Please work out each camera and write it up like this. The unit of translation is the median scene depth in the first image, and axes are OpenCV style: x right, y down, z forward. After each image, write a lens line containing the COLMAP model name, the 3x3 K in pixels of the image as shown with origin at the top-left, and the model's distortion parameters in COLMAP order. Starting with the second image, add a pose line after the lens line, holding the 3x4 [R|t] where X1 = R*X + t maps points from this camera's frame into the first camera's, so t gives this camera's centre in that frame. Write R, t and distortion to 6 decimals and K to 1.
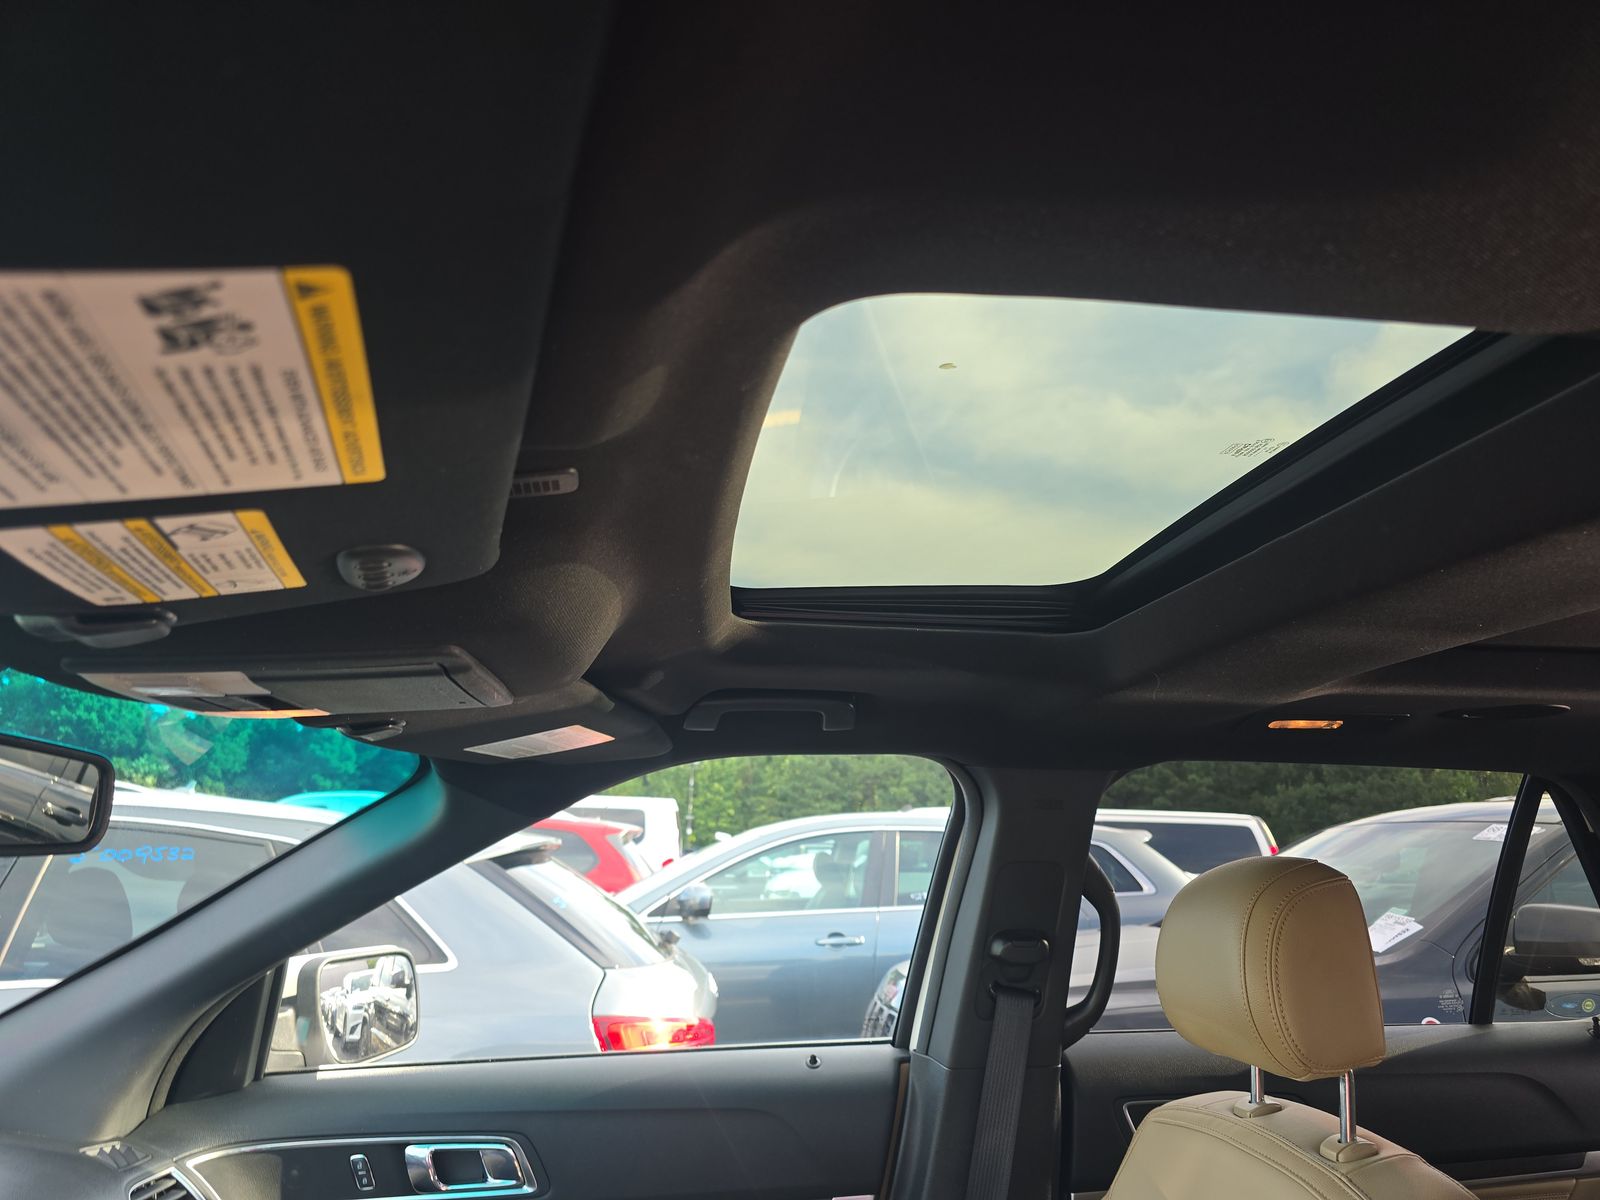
lens RADIAL K [[1091.5, 0, 795.6], [0, 1091.5, 603.0], [0, 0, 1]] dist [0.024659, -0.000802]
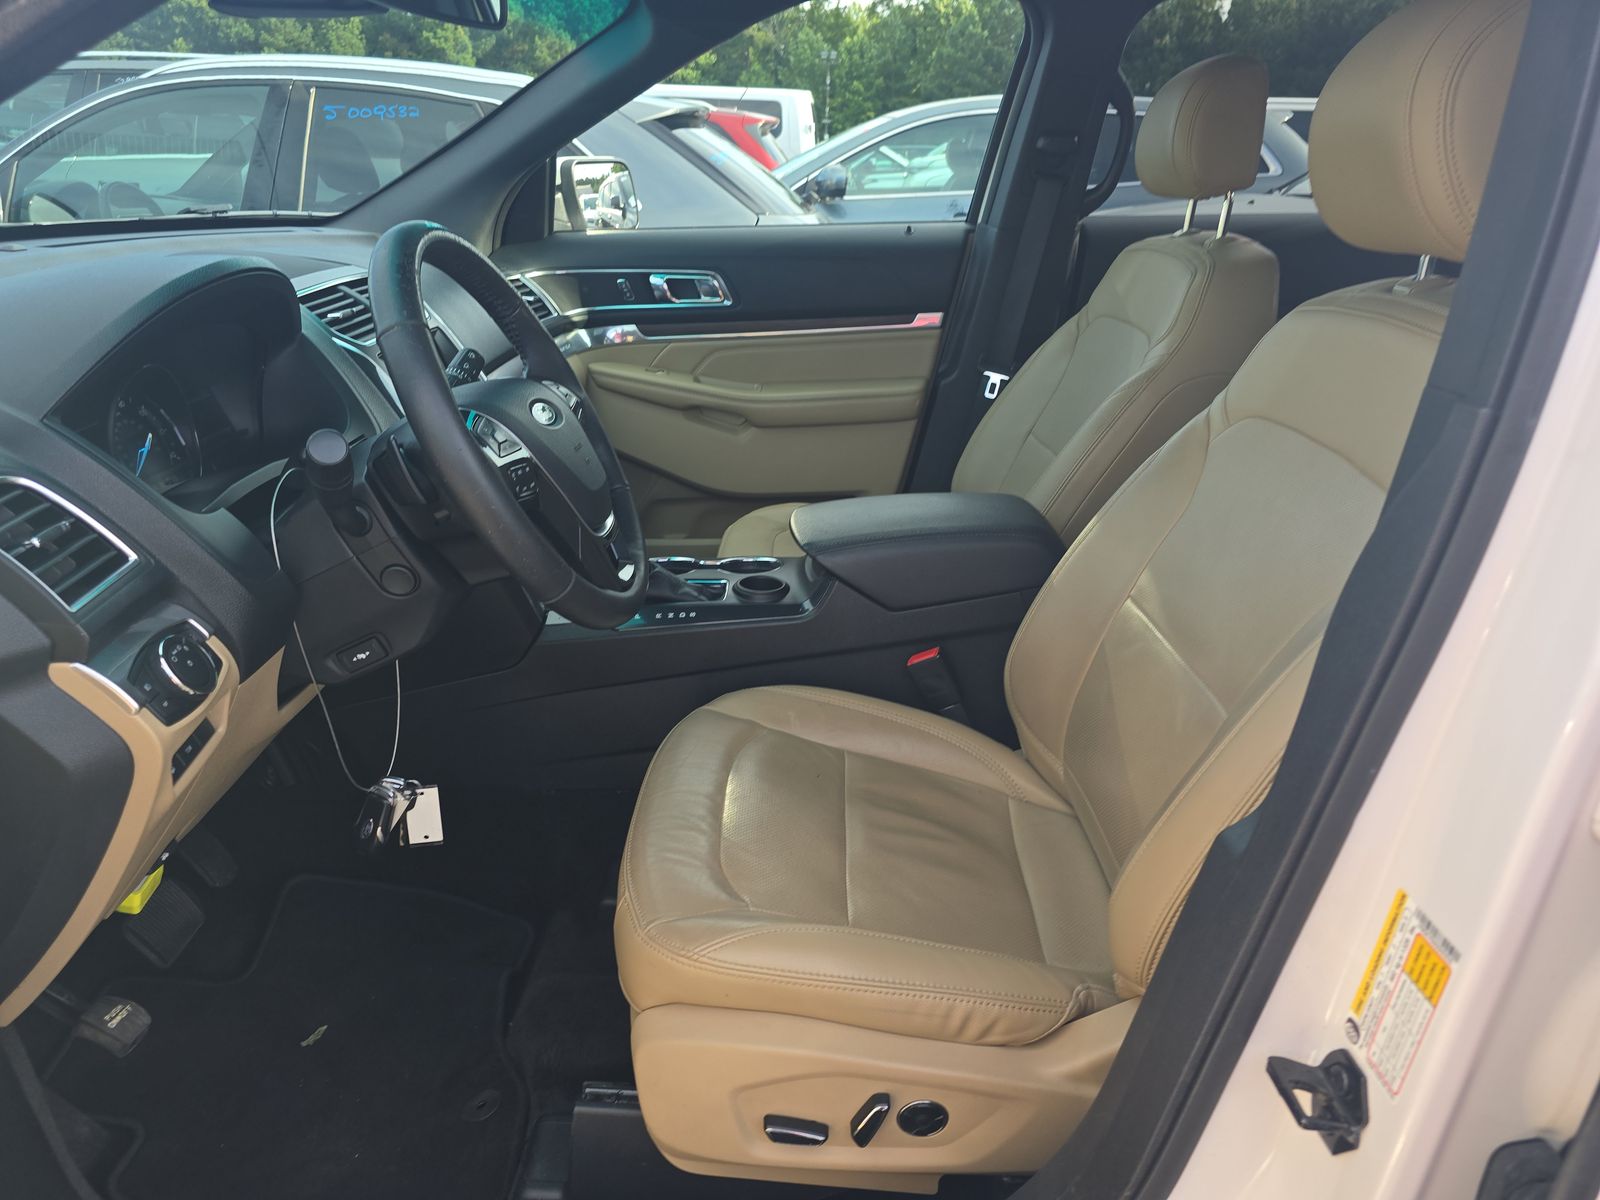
lens RADIAL K [[1091.5, 0, 795.6], [0, 1091.5, 603.0], [0, 0, 1]] dist [0.024659, -0.000802]
pose [[0.992686, 0.043492, -0.112614, 0.013386], [0.028461, 0.822237, 0.568434, -0.002875], [0.117318, -0.567481, 0.814985, -0.128666]]
